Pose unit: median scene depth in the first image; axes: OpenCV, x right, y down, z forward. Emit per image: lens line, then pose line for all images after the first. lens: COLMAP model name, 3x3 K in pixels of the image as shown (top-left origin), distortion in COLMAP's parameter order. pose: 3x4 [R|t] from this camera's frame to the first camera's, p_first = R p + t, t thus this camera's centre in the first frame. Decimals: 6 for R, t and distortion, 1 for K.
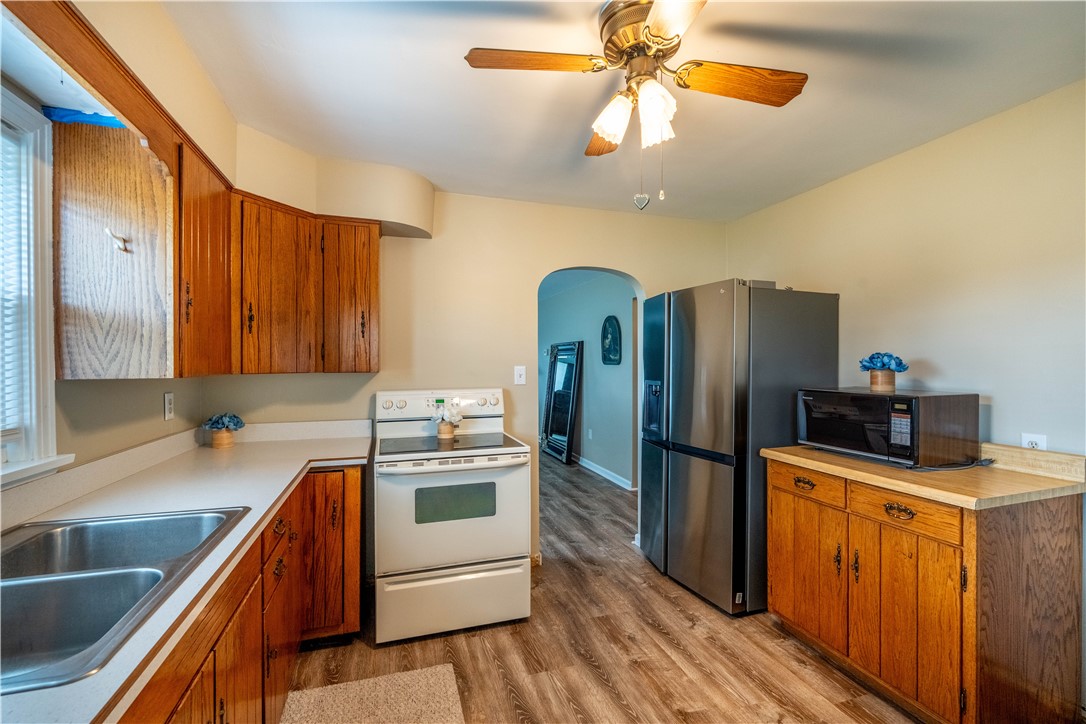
lens RADIAL K [[471.0, 0, 543.0], [0, 471.0, 362.0], [0, 0, 1]] dist [-0.001769, 0.000076]
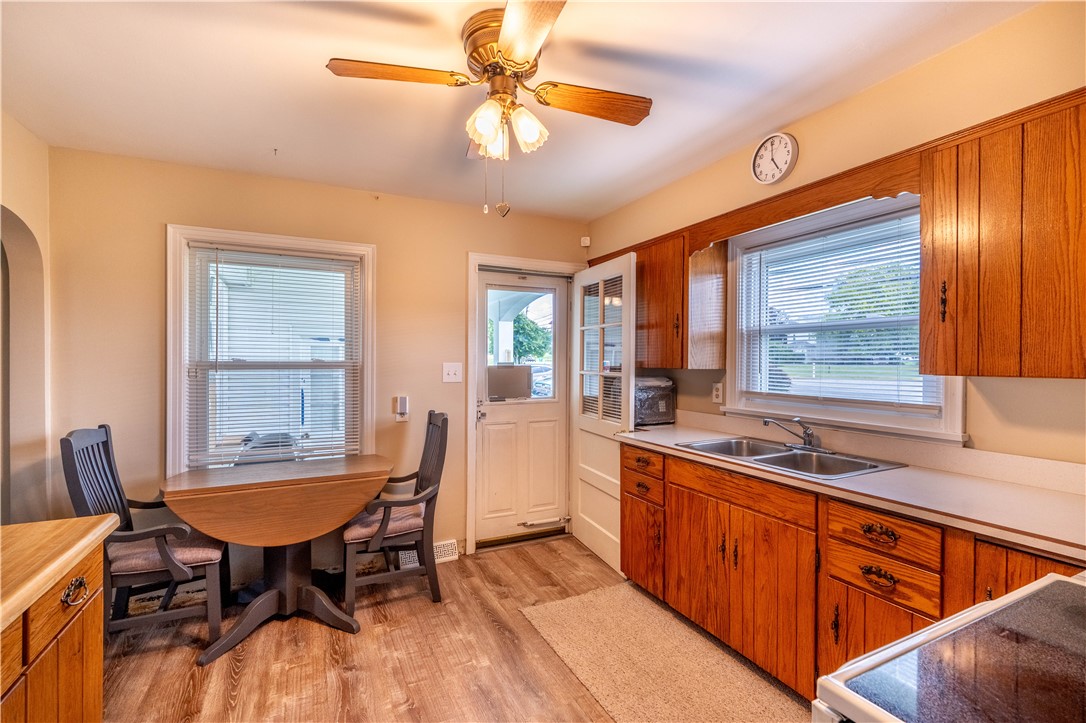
lens RADIAL K [[494.2, 0, 543.0], [0, 494.2, 361.5], [0, 0, 1]] dist [0.001188, 0.000146]
pose [[-0.988849, -0.006352, -0.148788, 0.199351], [-0.006655, 0.999977, 0.001544, 0.004589], [0.148775, 0.002517, -0.988868, 1.359425]]
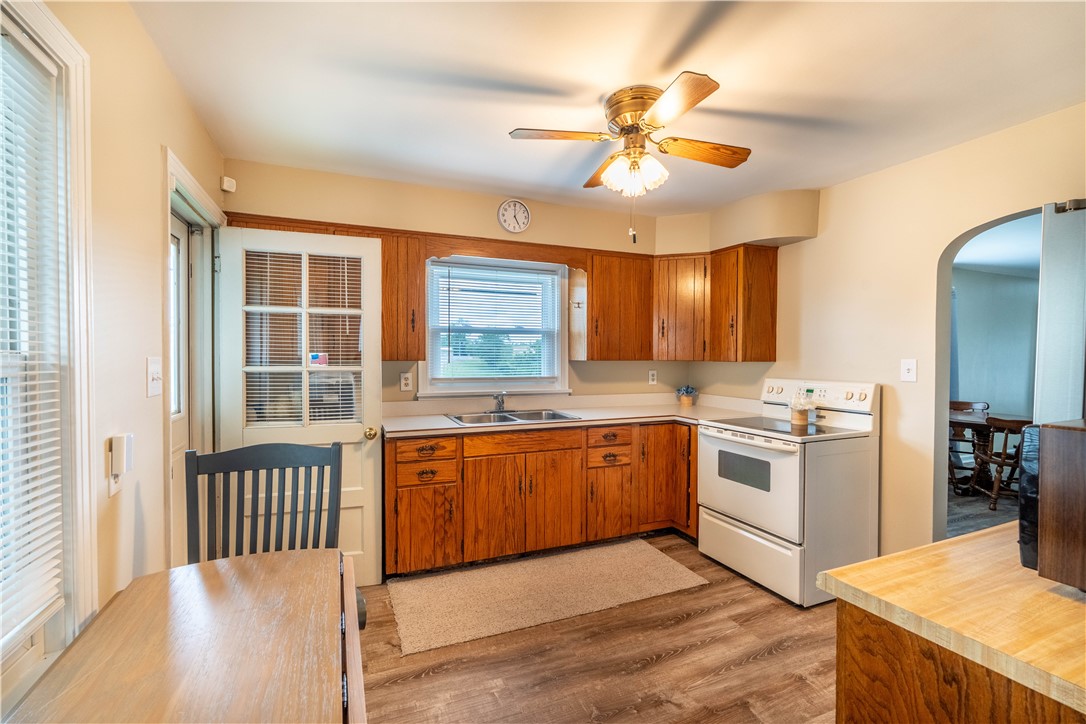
lens RADIAL K [[471.0, 0, 543.0], [0, 471.0, 362.0], [0, 0, 1]] dist [-0.001769, 0.000076]
pose [[0.100227, 0.017574, -0.994809, 1.000409], [-0.003906, 0.999843, 0.017270, 0.002476], [0.994957, 0.002155, 0.100280, 0.380733]]
